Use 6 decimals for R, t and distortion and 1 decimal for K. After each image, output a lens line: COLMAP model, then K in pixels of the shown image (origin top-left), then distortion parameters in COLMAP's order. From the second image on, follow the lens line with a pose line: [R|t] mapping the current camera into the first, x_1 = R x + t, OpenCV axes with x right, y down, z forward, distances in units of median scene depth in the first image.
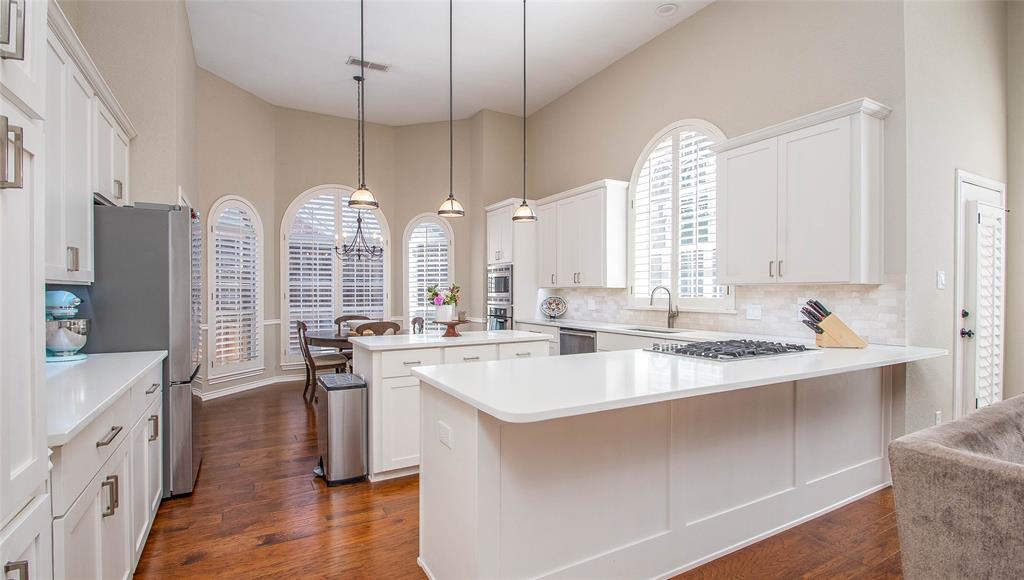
lens RADIAL K [[467.0, 0, 497.6], [0, 467.0, 294.7], [0, 0, 1]] dist [-0.000104, -0.000118]
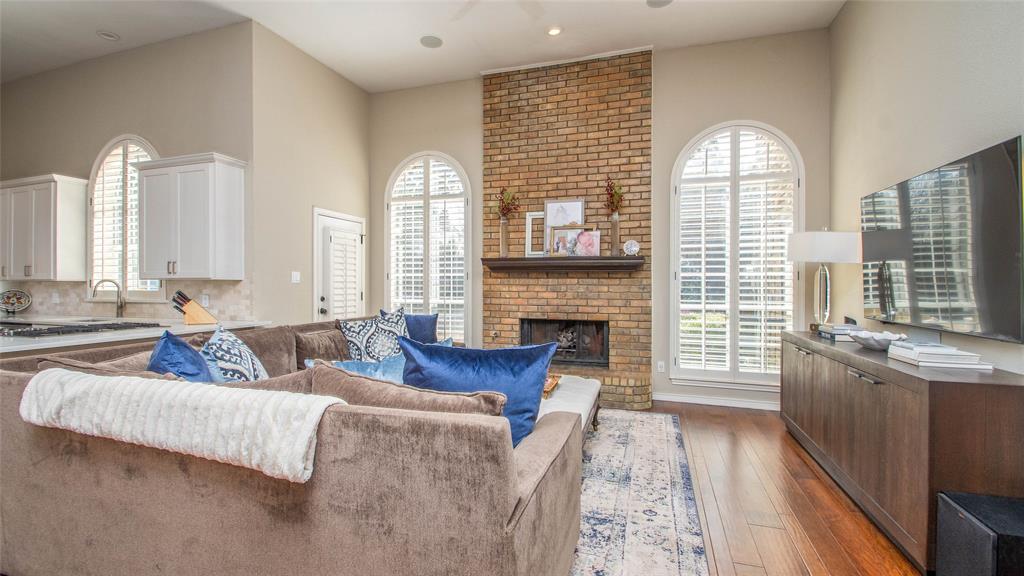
lens RADIAL K [[458.5, 0, 502.2], [0, 458.5, 294.2], [0, 0, 1]] dist [0.019129, -0.018529]
pose [[0.737689, -0.017164, 0.674923, 0.270944], [0.004710, 0.999783, 0.020277, -0.001741], [-0.675124, -0.011779, 0.737610, -0.390662]]
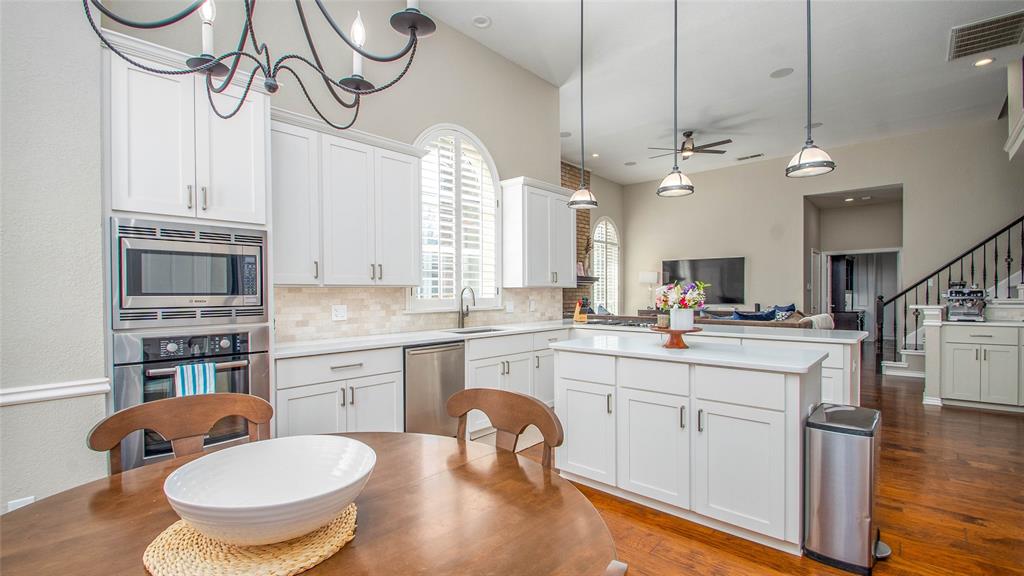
lens RADIAL K [[458.5, 0, 502.2], [0, 458.5, 294.2], [0, 0, 1]] dist [0.019129, -0.018529]
pose [[-0.314891, -0.001333, 0.949127, -0.535486], [0.011347, 0.999922, 0.005169, -0.005364], [-0.949060, 0.012397, -0.314851, 1.099505]]
